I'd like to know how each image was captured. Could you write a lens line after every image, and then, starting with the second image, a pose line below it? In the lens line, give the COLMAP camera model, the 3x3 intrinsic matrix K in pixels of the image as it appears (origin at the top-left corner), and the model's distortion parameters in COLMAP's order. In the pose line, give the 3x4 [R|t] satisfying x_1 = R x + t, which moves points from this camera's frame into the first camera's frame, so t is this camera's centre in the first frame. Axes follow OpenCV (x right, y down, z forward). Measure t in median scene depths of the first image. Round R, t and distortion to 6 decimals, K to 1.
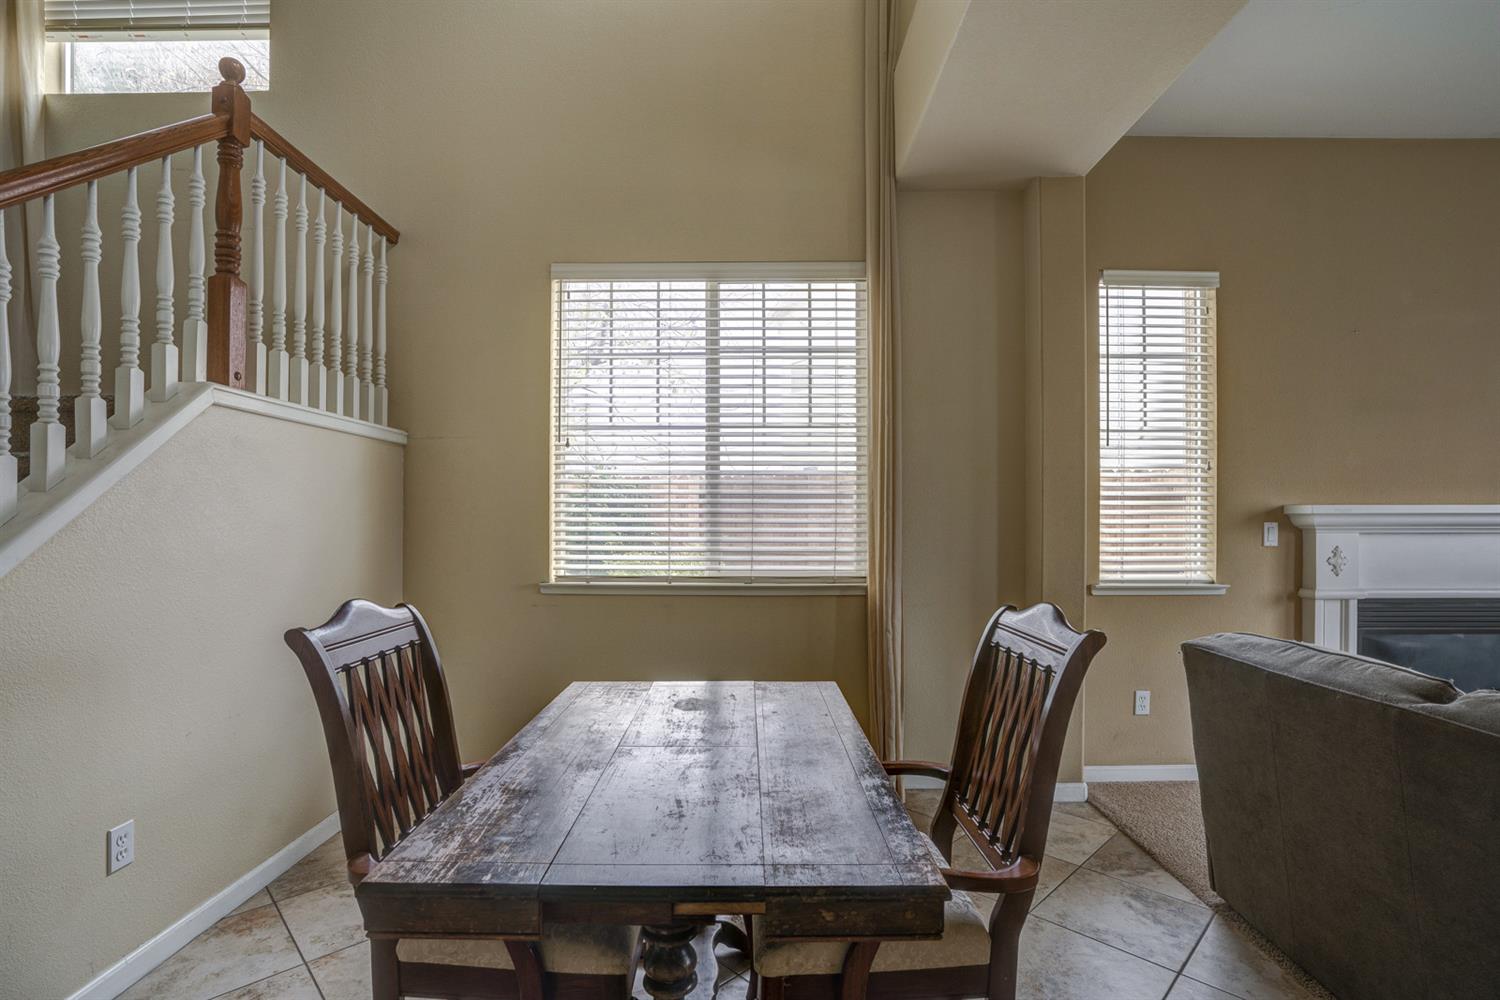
lens RADIAL K [[716.2, 0, 706.9], [0, 716.2, 514.4], [0, 0, 1]] dist [-0.046826, 0.022930]
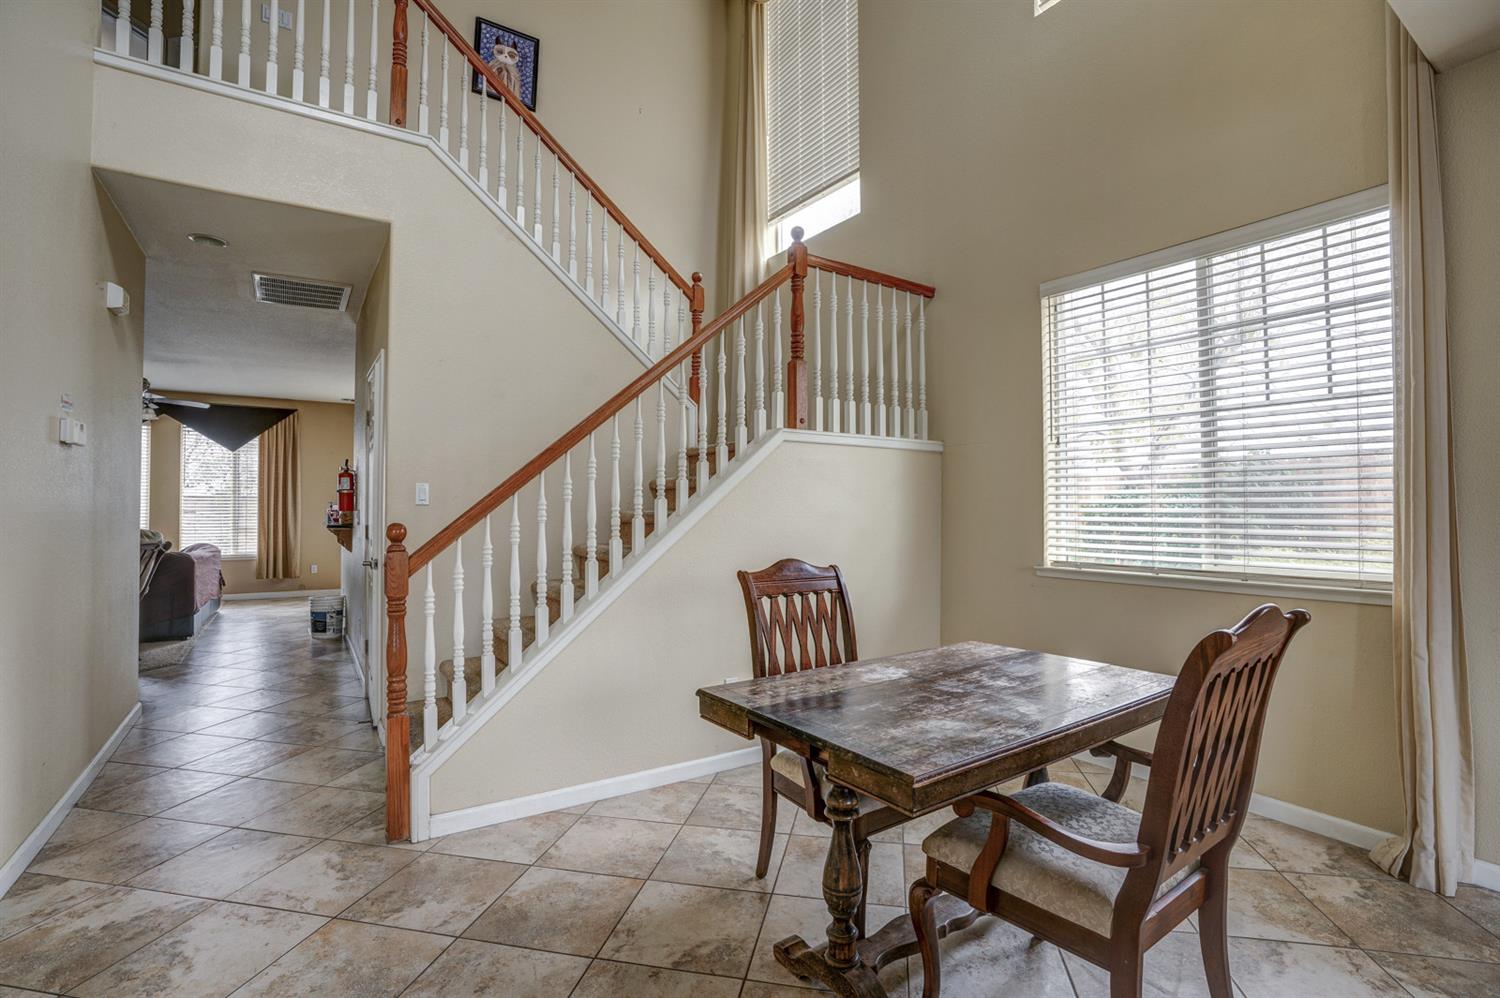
lens RADIAL K [[716.2, 0, 747.9], [0, 716.2, 494.0], [0, 0, 1]] dist [-0.046826, 0.022930]
pose [[0.577367, -0.020382, -0.816230, 0.429653], [0.005994, 0.999767, -0.020726, 0.001632], [0.816463, 0.007074, 0.577355, -0.028843]]
